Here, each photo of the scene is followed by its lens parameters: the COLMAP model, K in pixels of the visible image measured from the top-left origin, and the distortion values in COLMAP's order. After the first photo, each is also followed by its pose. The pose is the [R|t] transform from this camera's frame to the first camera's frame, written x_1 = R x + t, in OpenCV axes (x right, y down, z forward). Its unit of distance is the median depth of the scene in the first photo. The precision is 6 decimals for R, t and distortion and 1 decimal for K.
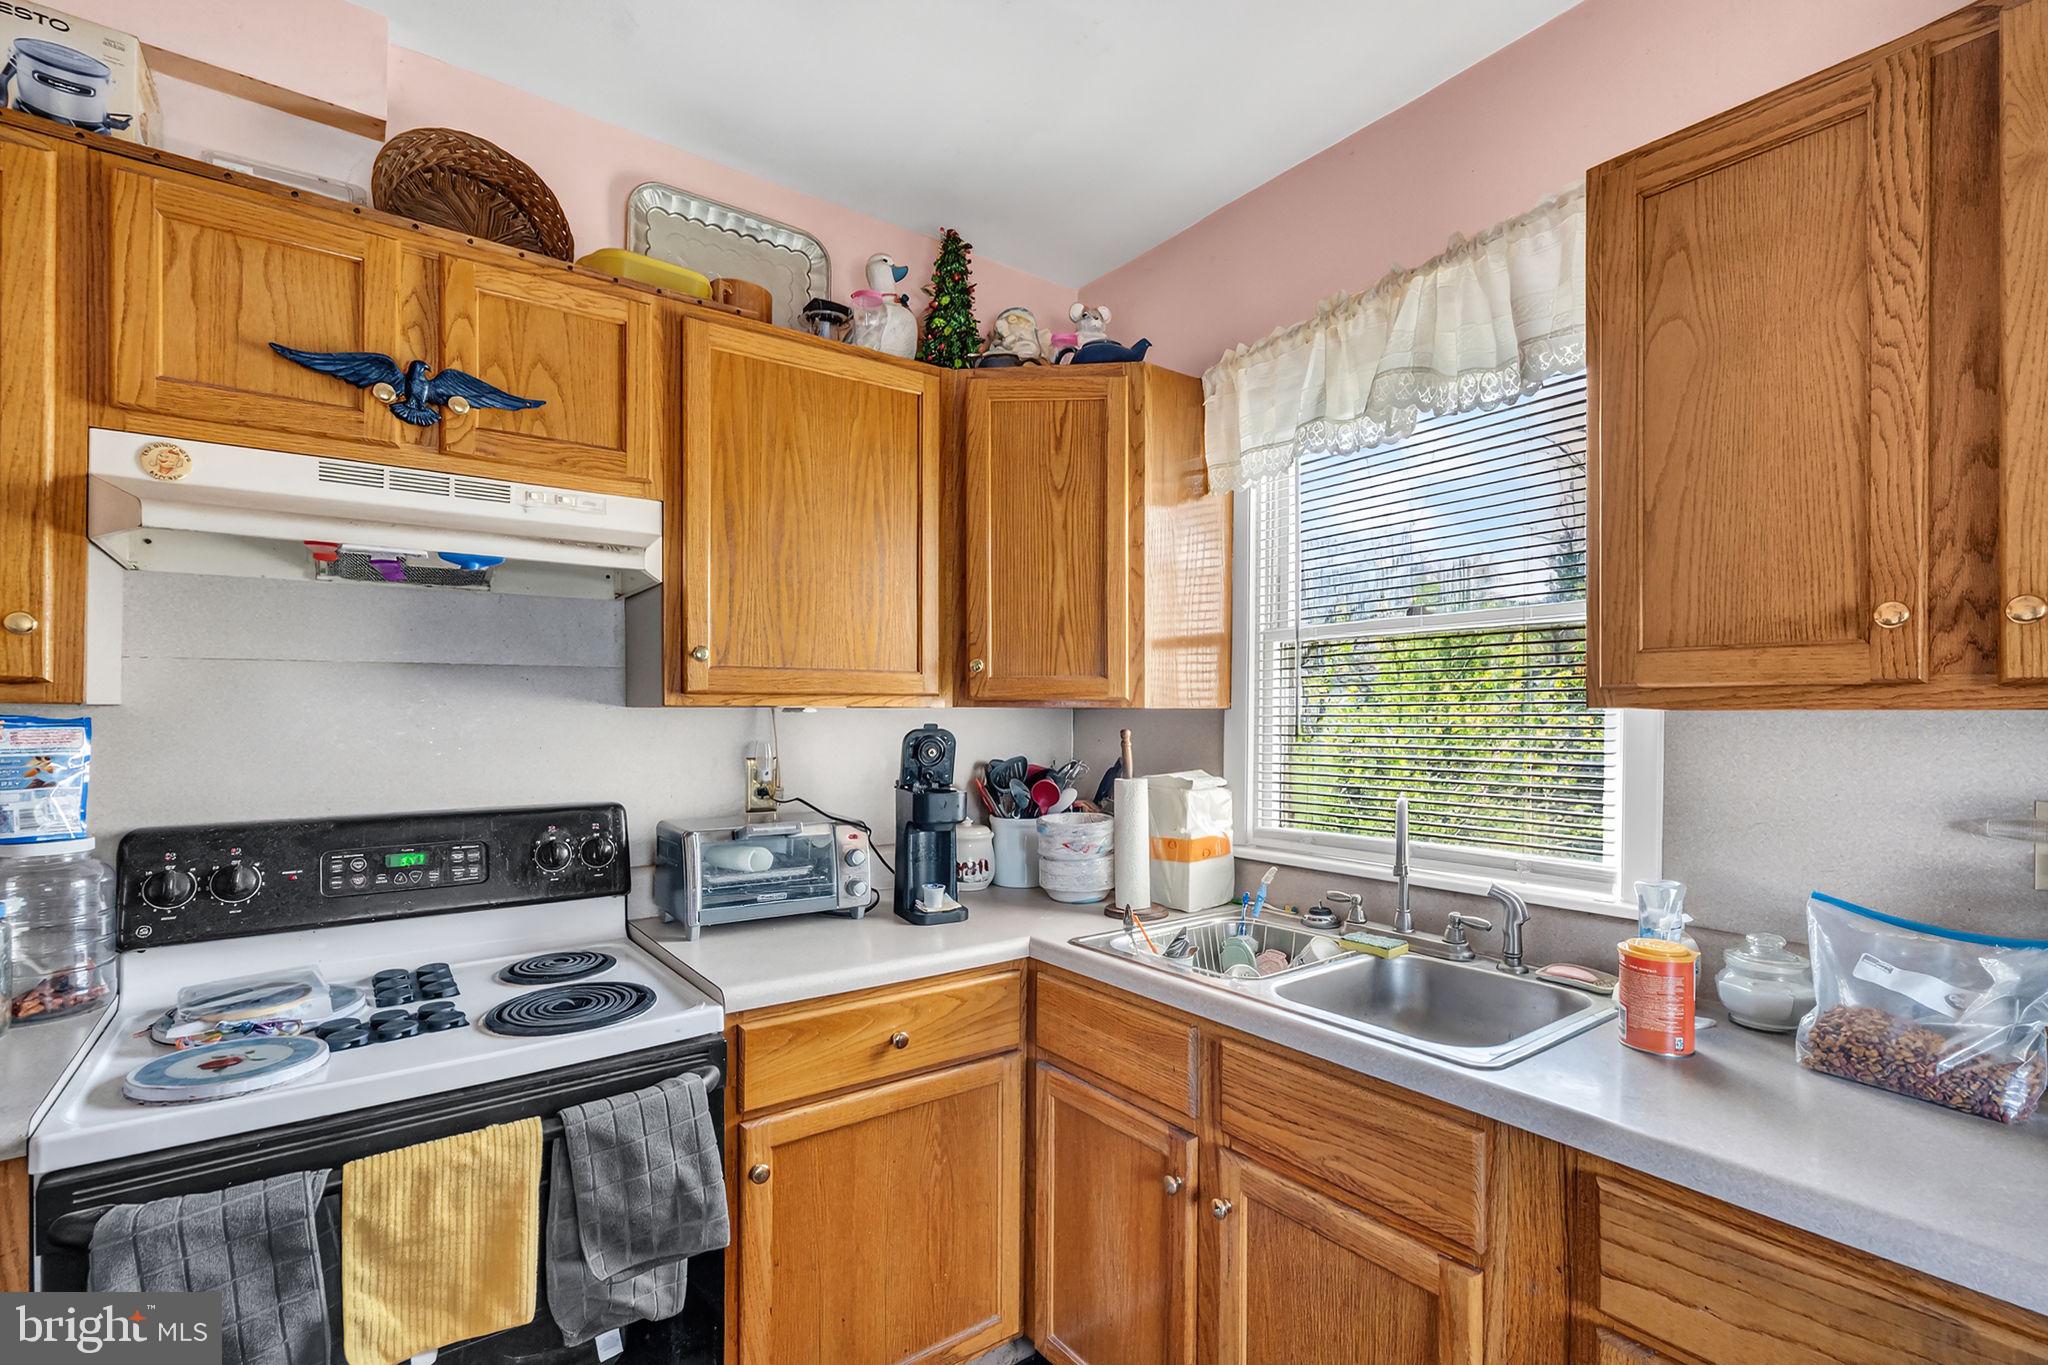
lens RADIAL K [[927.3, 0, 1026.2], [0, 927.3, 709.3], [0, 0, 1]] dist [-0.003265, 0.002048]
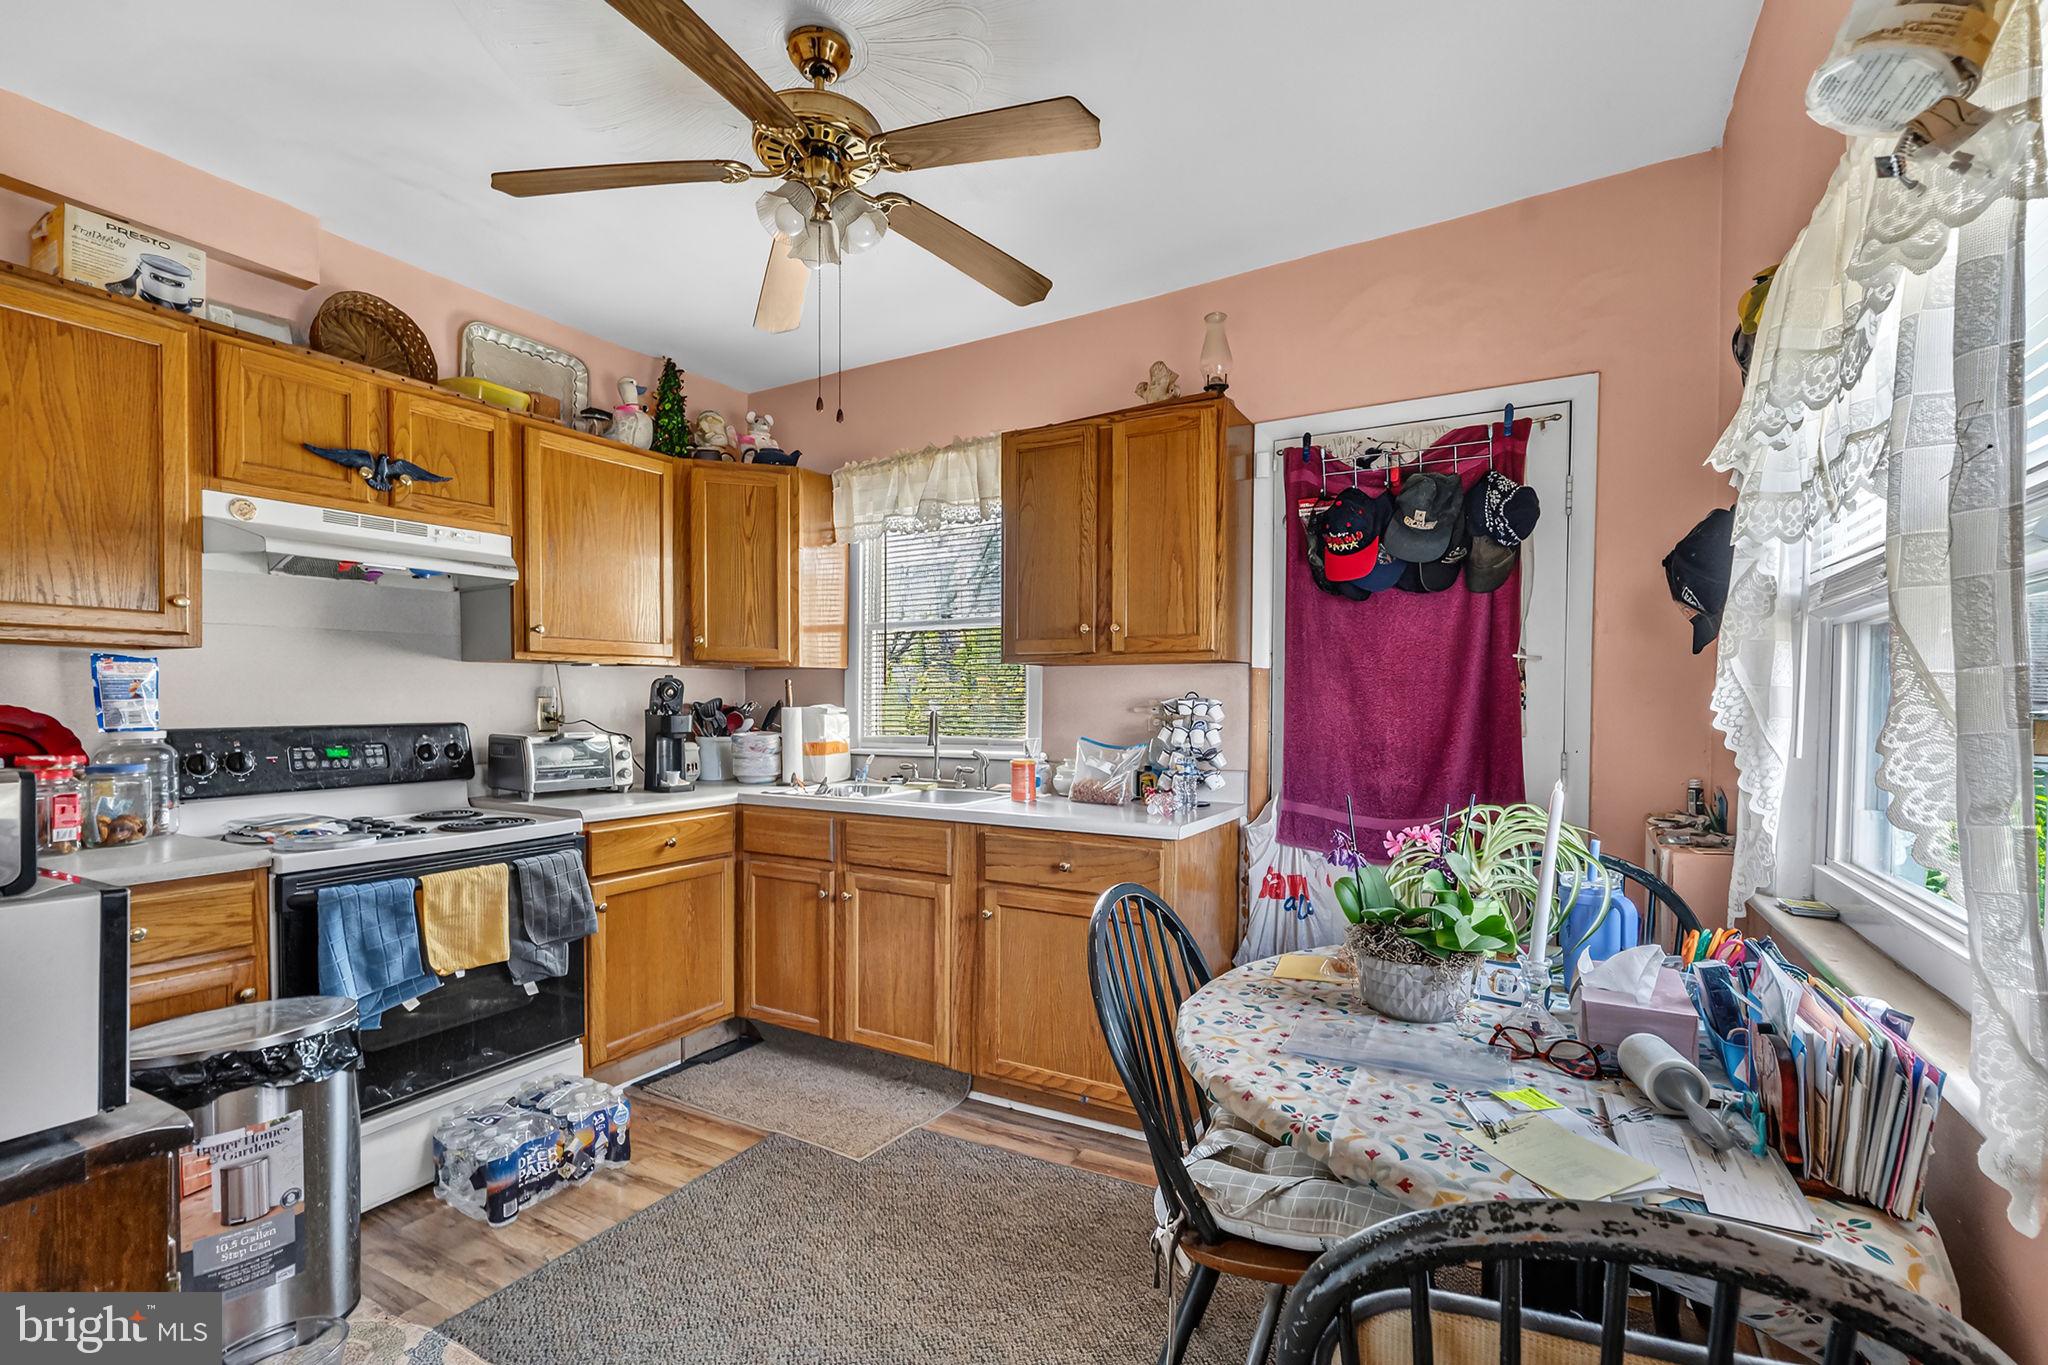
lens RADIAL K [[912.1, 0, 1013.9], [0, 912.1, 706.7], [0, 0, 1]] dist [-0.011397, 0.008282]
pose [[0.919152, -0.004445, 0.393878, -0.205268], [-0.001305, 0.999897, 0.014327, 0.056352], [-0.393901, -0.013683, 0.919051, -0.848659]]
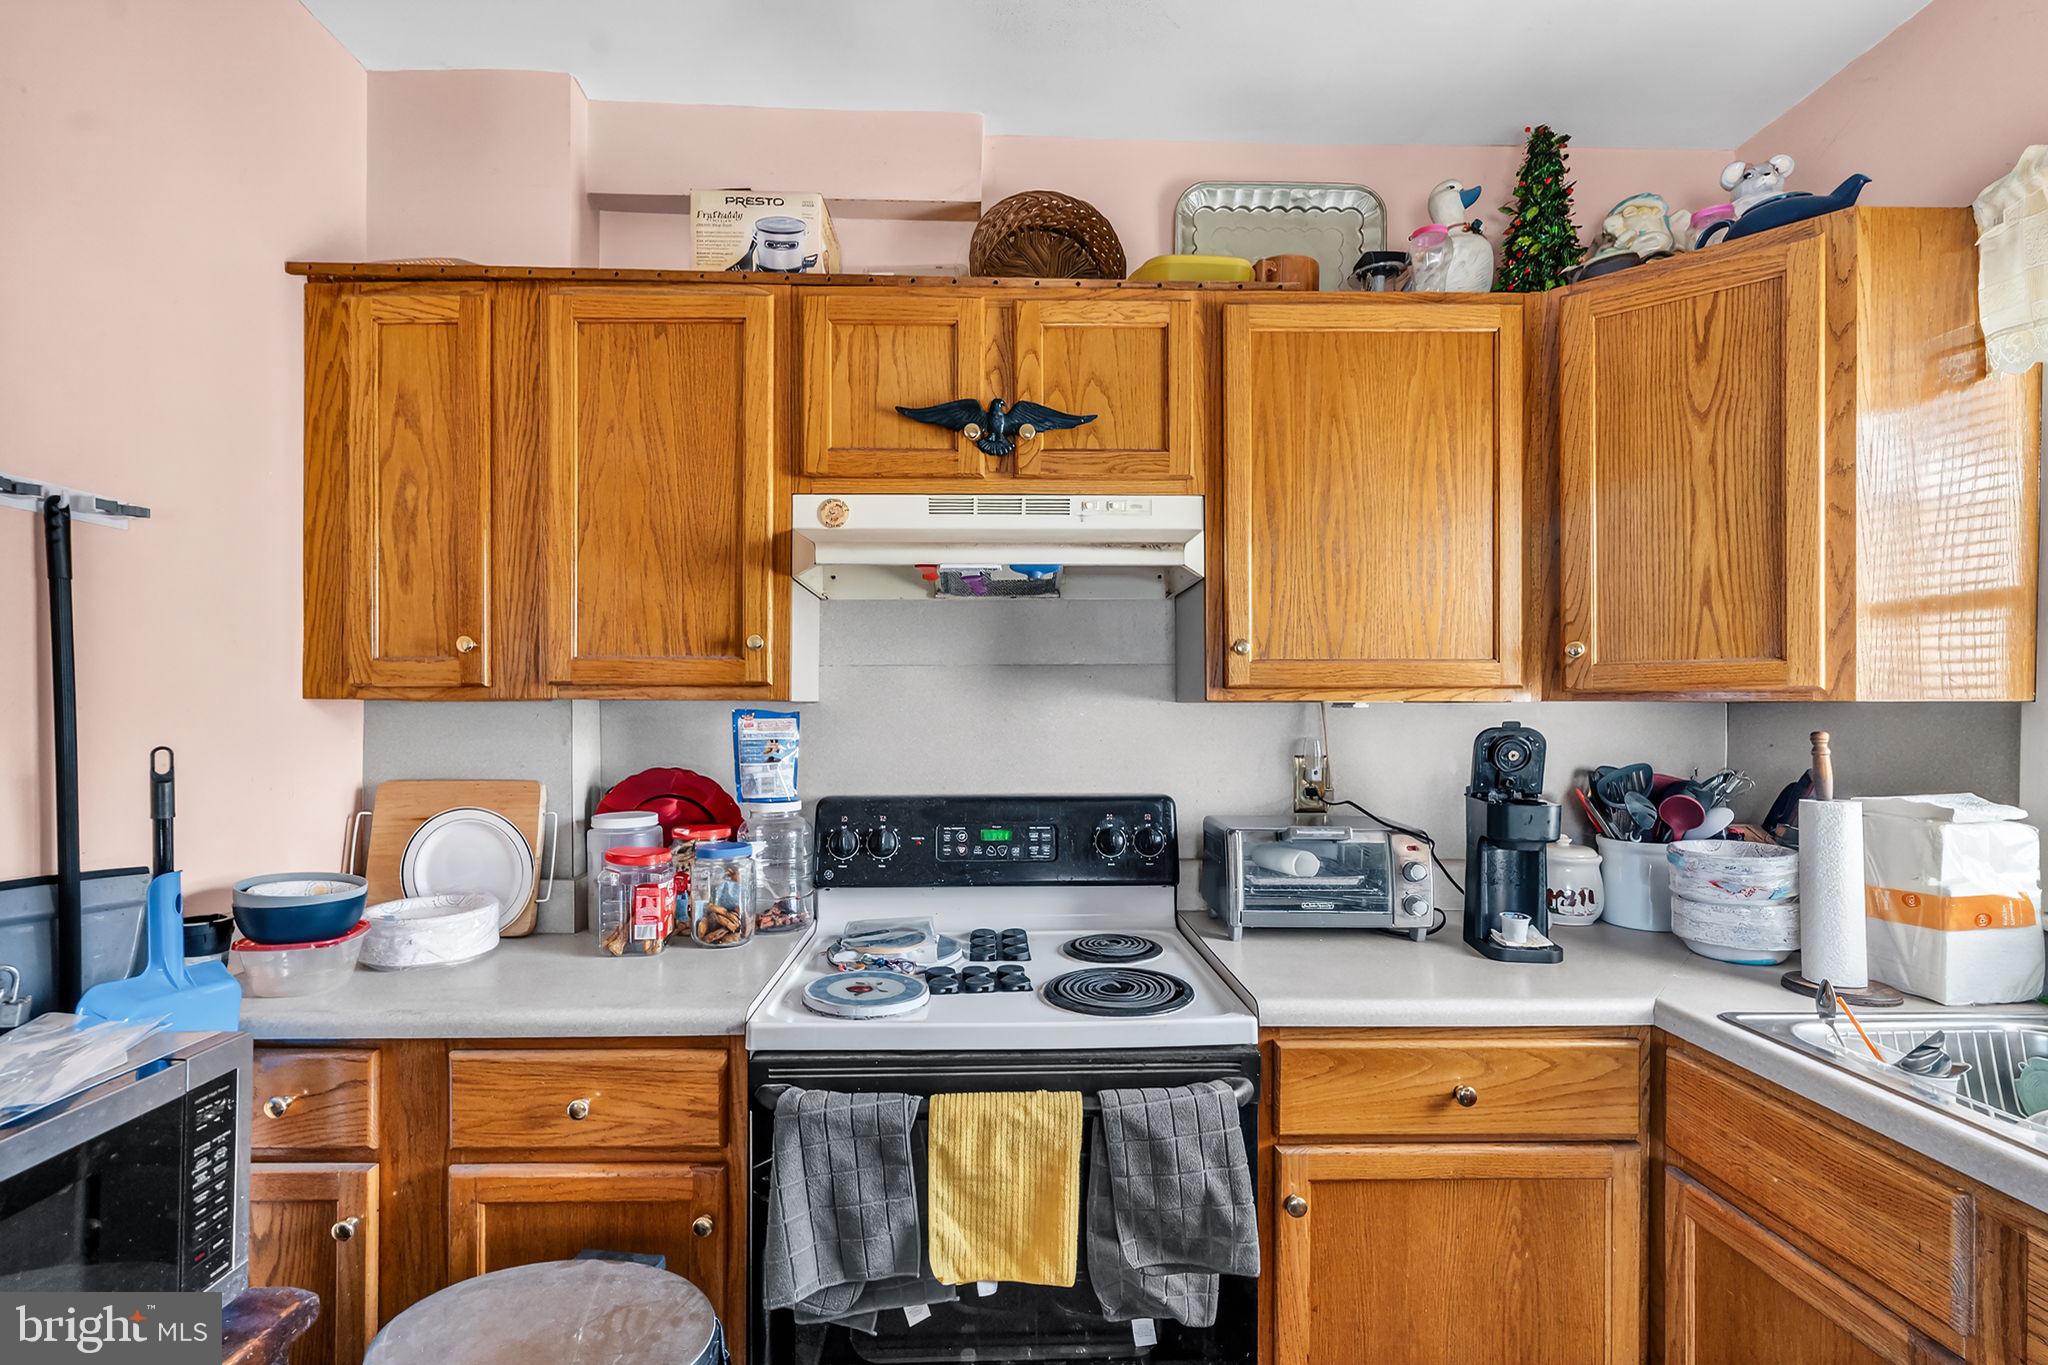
lens RADIAL K [[912.1, 0, 1013.9], [0, 912.1, 706.7], [0, 0, 1]] dist [-0.011397, 0.008282]
pose [[0.815131, -0.000879, -0.579275, 0.007767], [0.002235, 0.999996, 0.001628, 0.000317], [0.579272, -0.002621, 0.815130, 0.082020]]
